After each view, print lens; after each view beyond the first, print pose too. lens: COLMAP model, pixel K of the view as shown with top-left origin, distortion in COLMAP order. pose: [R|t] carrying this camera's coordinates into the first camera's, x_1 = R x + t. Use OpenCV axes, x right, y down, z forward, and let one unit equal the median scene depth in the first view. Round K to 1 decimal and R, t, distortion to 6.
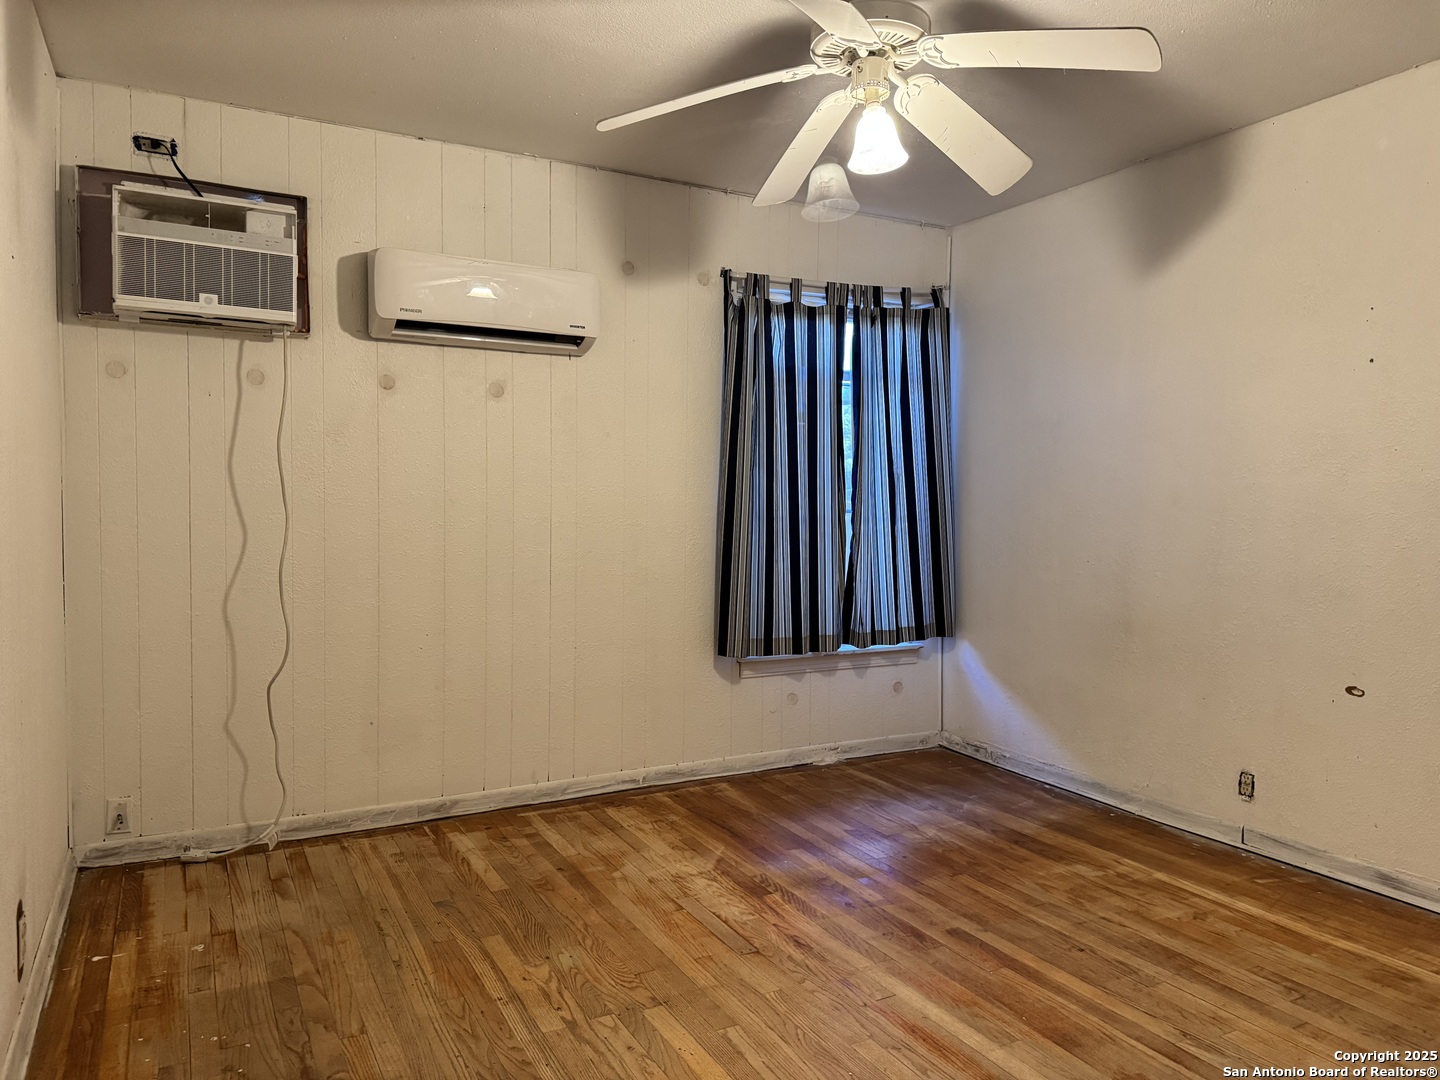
lens RADIAL K [[1021.6, 0, 732.2], [0, 1021.6, 542.9], [0, 0, 1]] dist [0.083797, -0.102319]
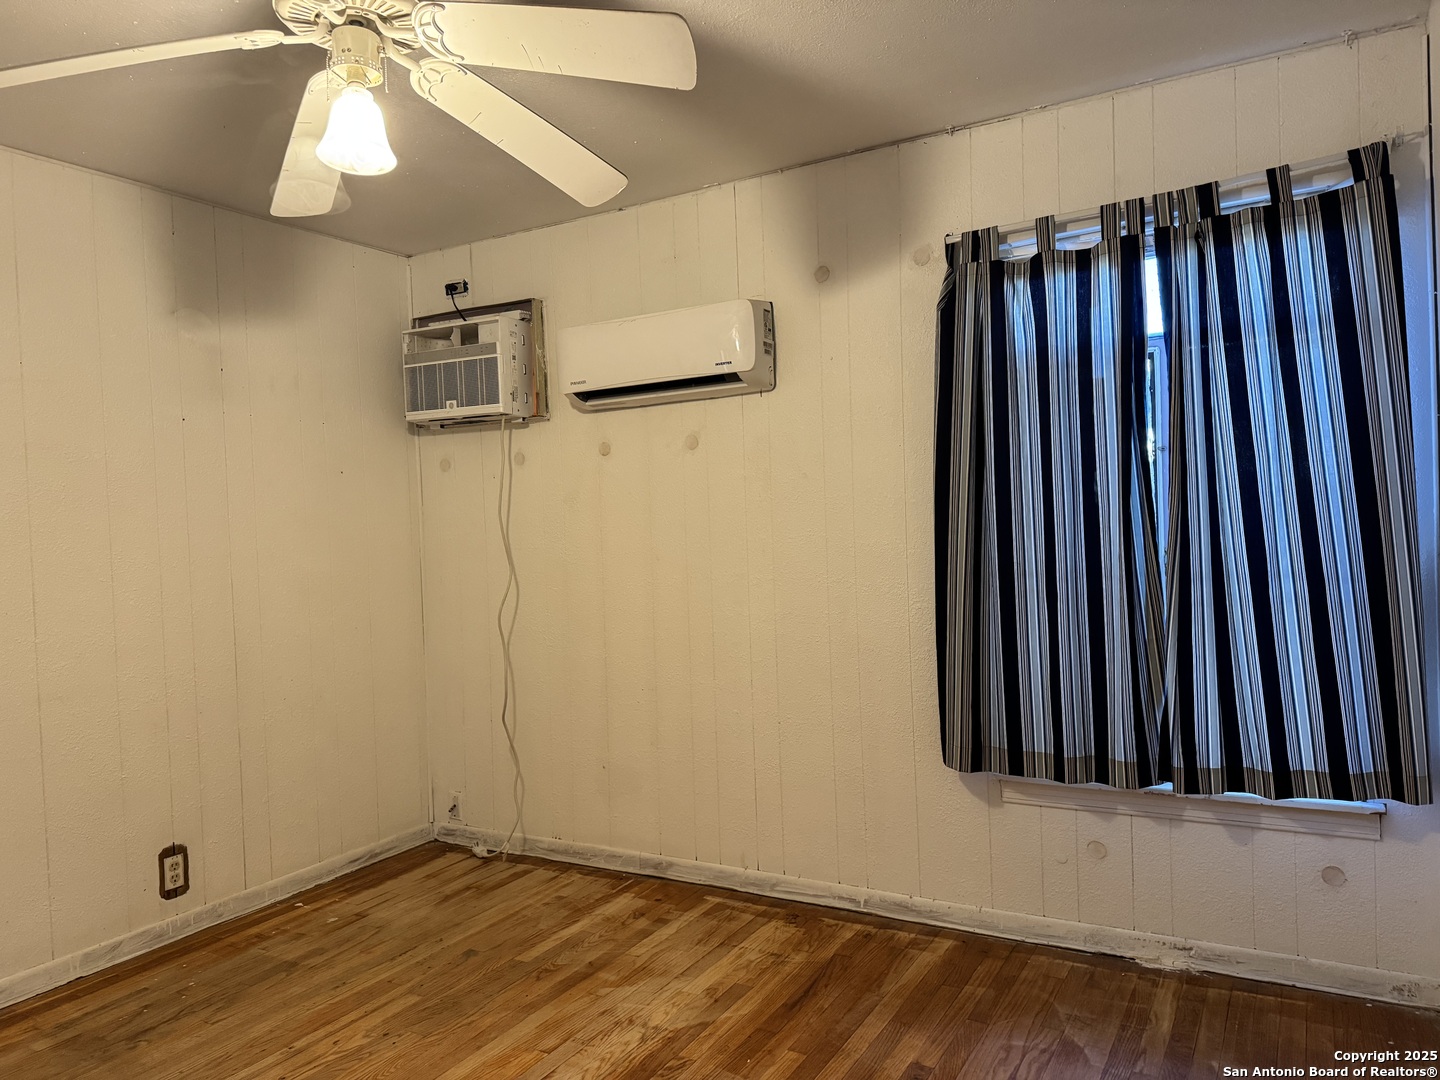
lens RADIAL K [[1021.6, 0, 670.6], [0, 1021.6, 540.9], [0, 0, 1]] dist [0.083797, -0.102319]
pose [[0.504859, -0.013483, -0.863097, 0.618282], [0.006086, 0.999909, -0.012060, -0.048317], [0.863181, 0.000836, 0.504895, 0.536628]]
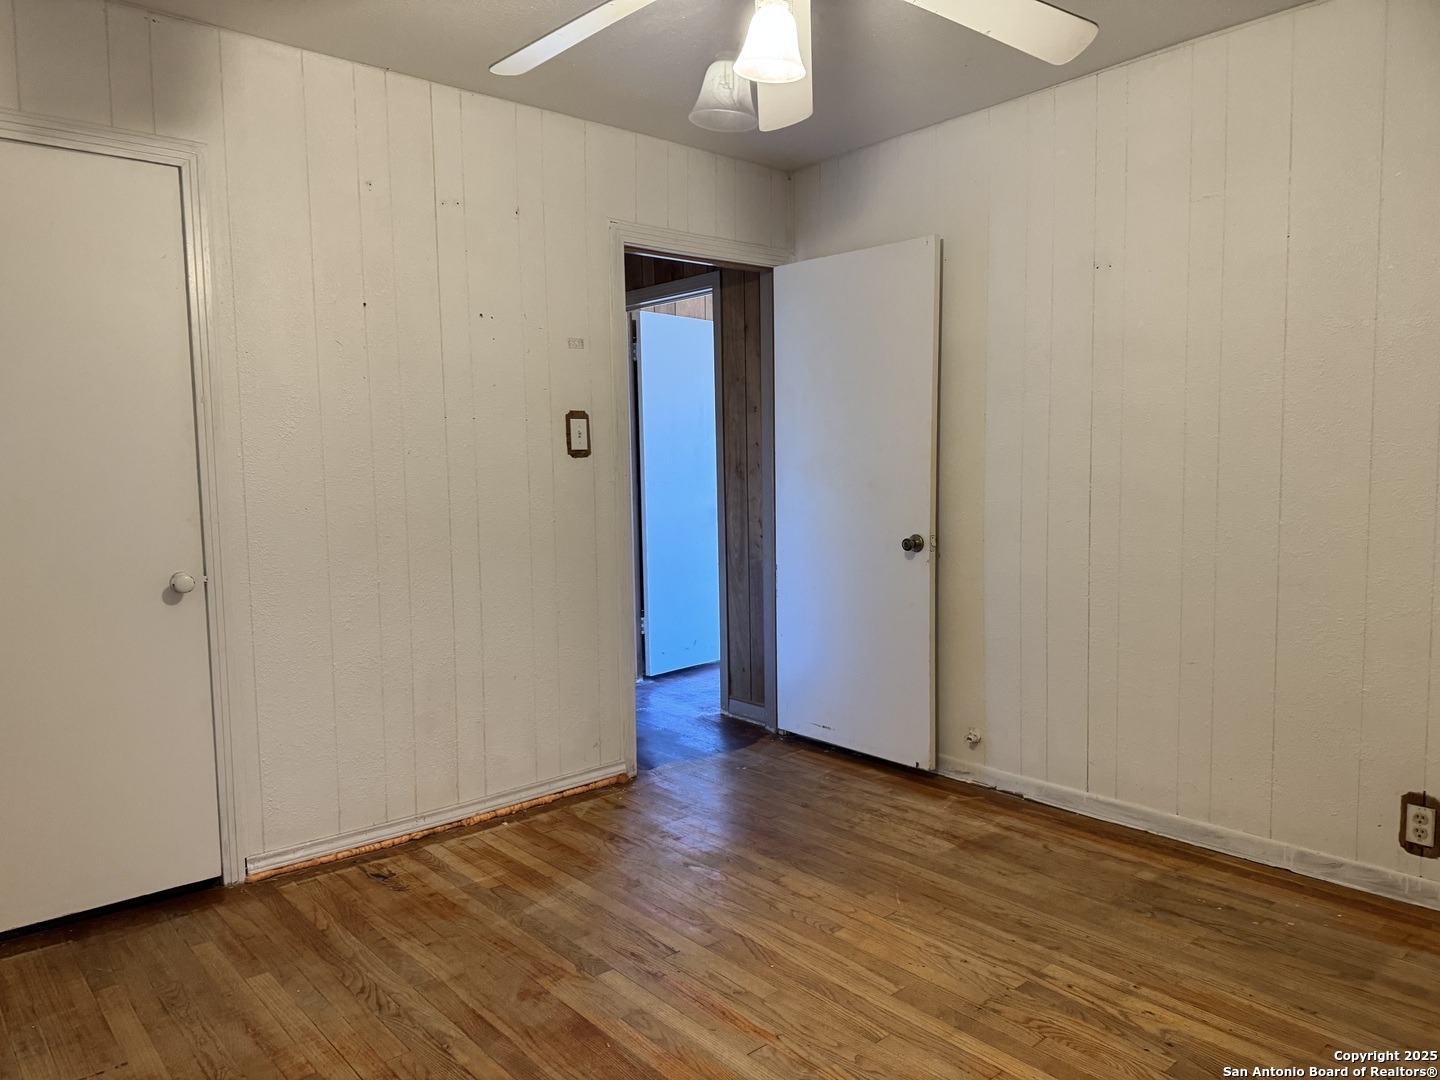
lens RADIAL K [[1021.6, 0, 752.9], [0, 1021.6, 526.6], [0, 0, 1]] dist [0.083797, -0.102319]
pose [[-0.968526, 0.025027, -0.247651, 0.244707], [-0.003598, 0.993420, 0.114467, -0.071521], [0.248887, 0.111756, -0.962063, 1.222605]]
